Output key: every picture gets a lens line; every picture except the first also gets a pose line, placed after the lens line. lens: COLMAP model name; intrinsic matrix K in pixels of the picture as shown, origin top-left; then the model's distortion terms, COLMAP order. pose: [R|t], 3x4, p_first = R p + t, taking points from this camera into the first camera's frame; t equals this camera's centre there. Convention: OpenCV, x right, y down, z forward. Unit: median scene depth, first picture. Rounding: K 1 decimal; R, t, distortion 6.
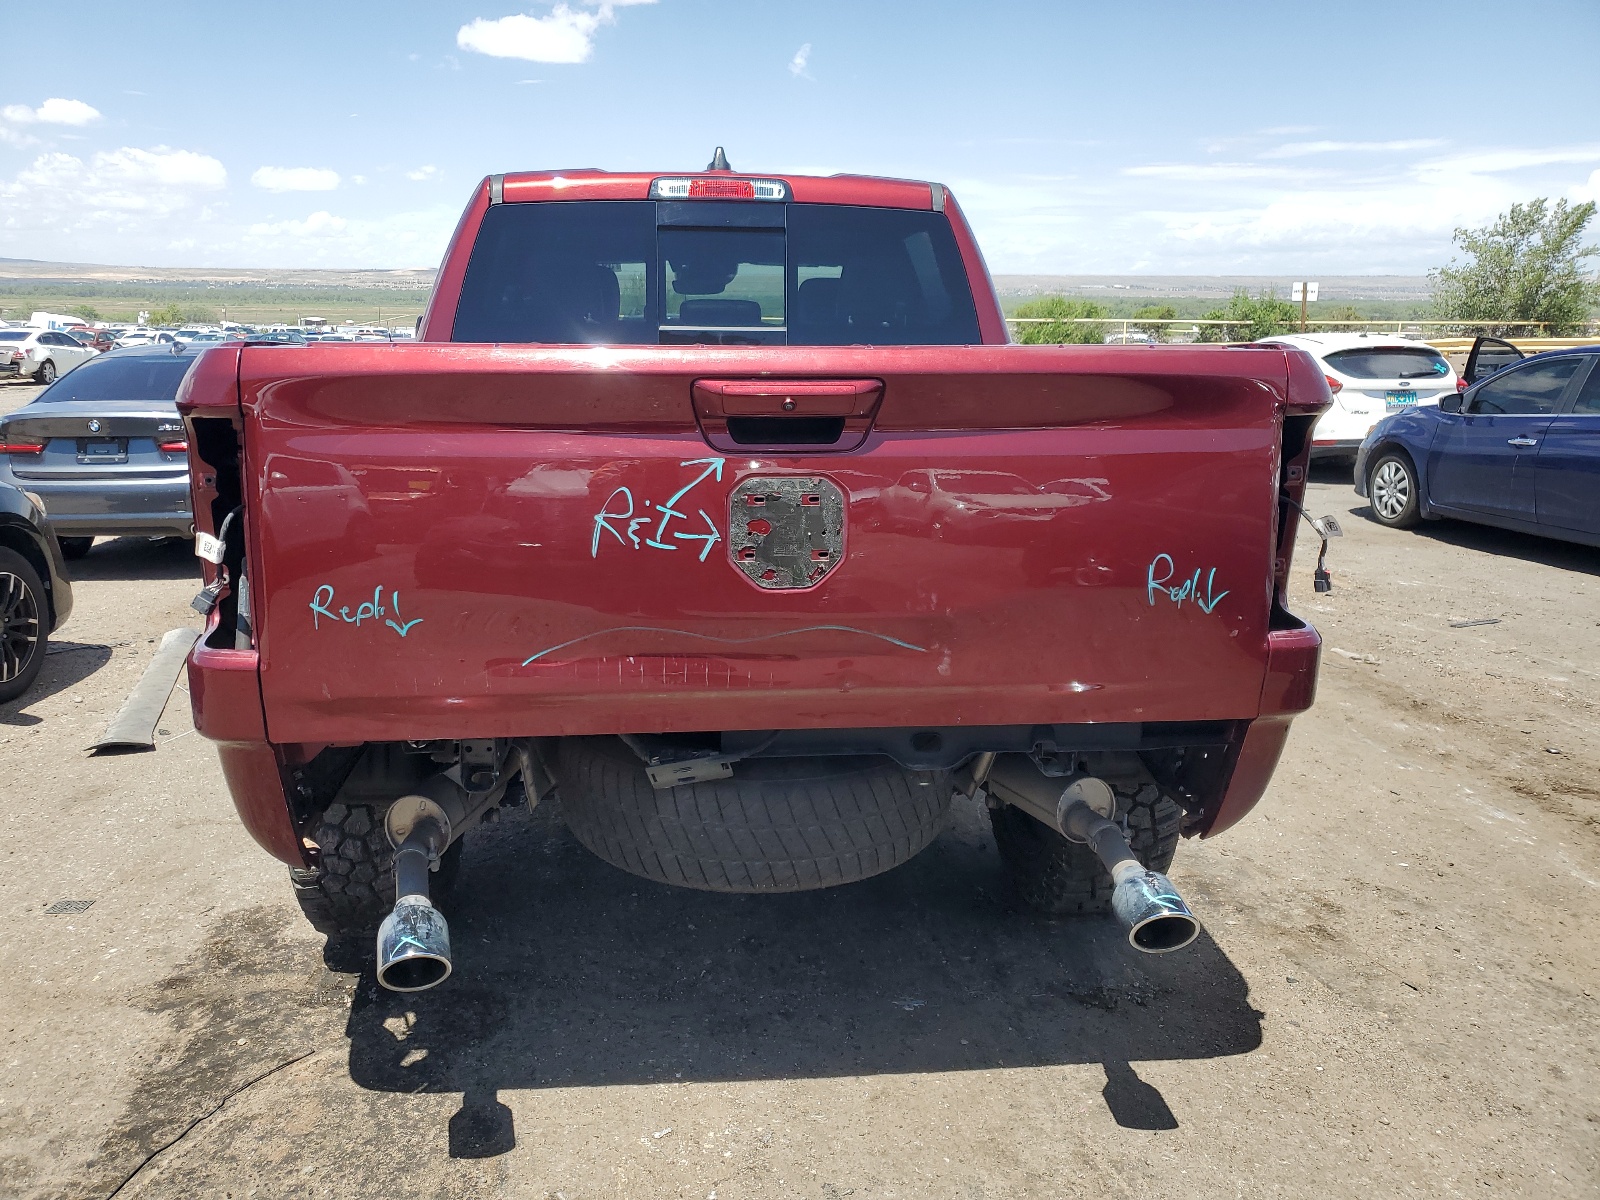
lens RADIAL K [[1233.4, 0, 800.0], [0, 1233.4, 600.0], [0, 0, 1]] dist [0.003604, 0.005159]
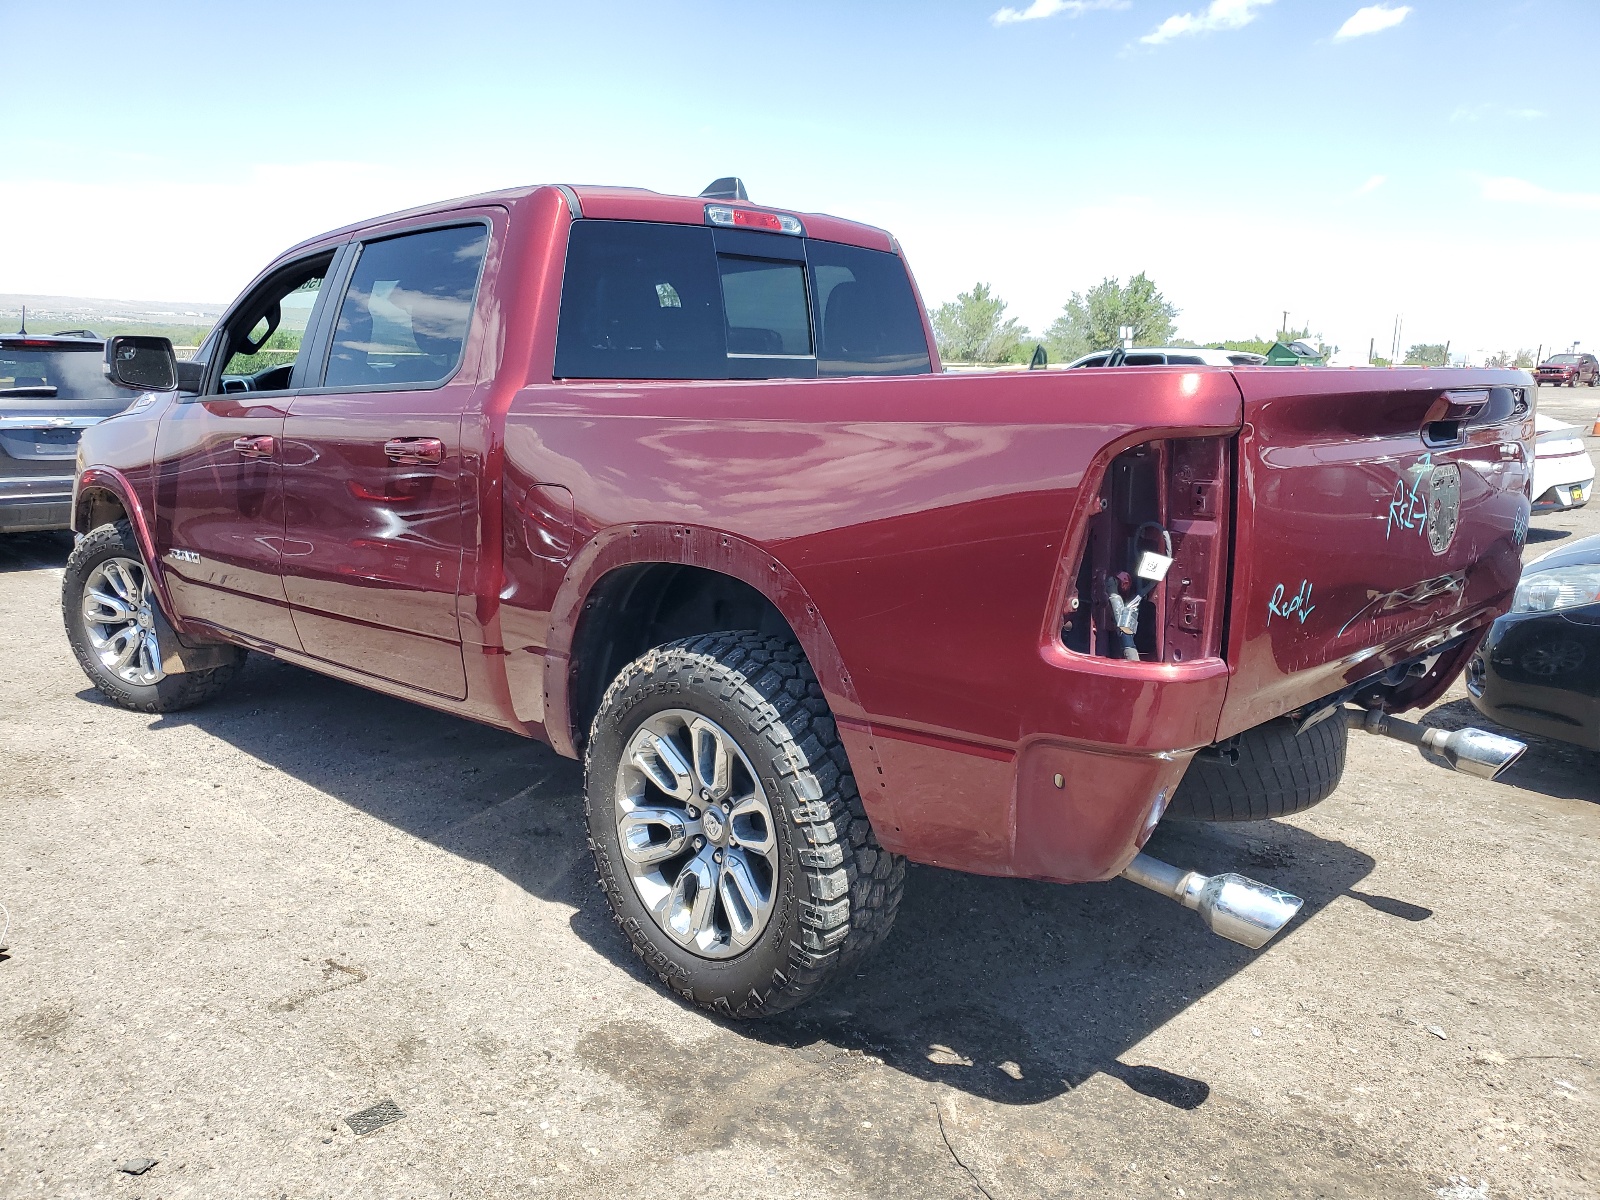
lens RADIAL K [[1233.4, 0, 800.0], [0, 1233.4, 600.0], [0, 0, 1]] dist [0.003604, 0.005159]
pose [[0.774132, -0.121868, 0.621182, -1.038799], [0.135359, 0.990465, 0.025630, -0.062824], [-0.618383, 0.064242, 0.783247, 0.288677]]
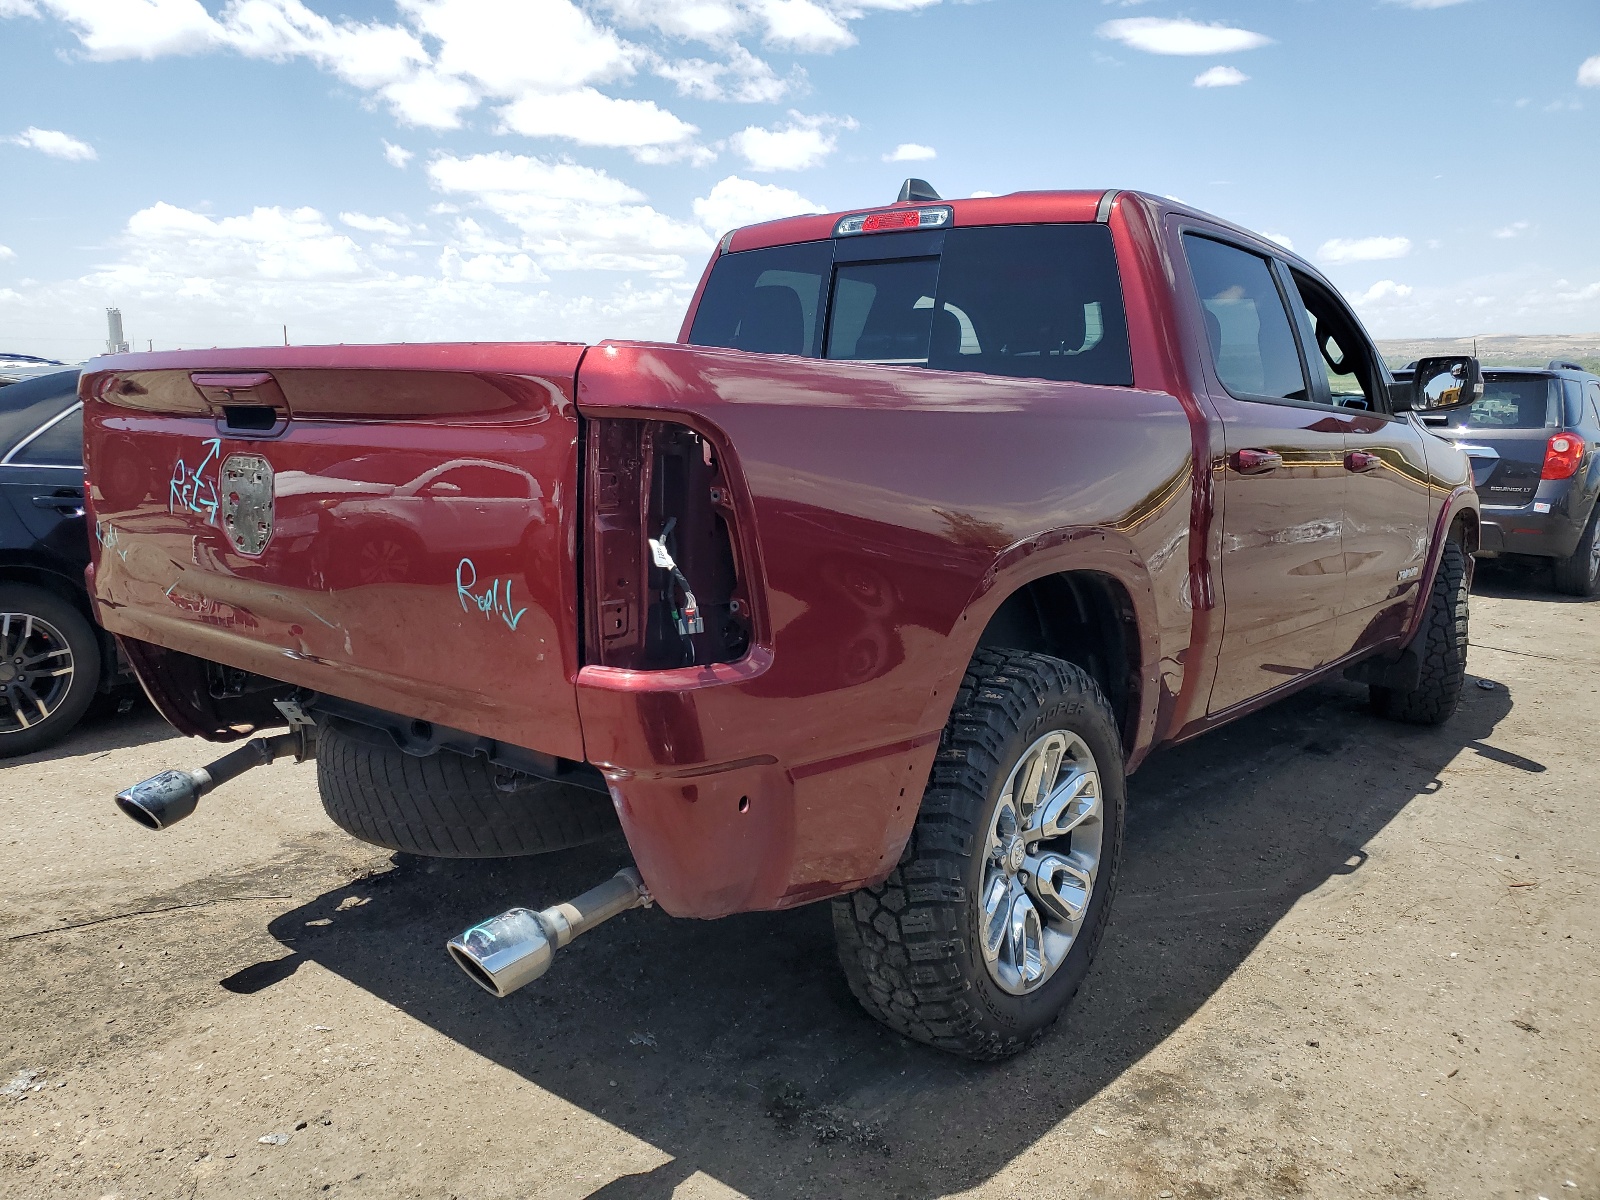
lens RADIAL K [[1258.5, 0, 800.0], [0, 1258.5, 600.0], [0, 0, 1]] dist [0.009351, -0.002777]
pose [[0.709791, 0.114240, -0.695087, 0.905310], [-0.154901, 0.987921, 0.004191, -0.038699], [0.687170, 0.104695, 0.718913, 0.375720]]
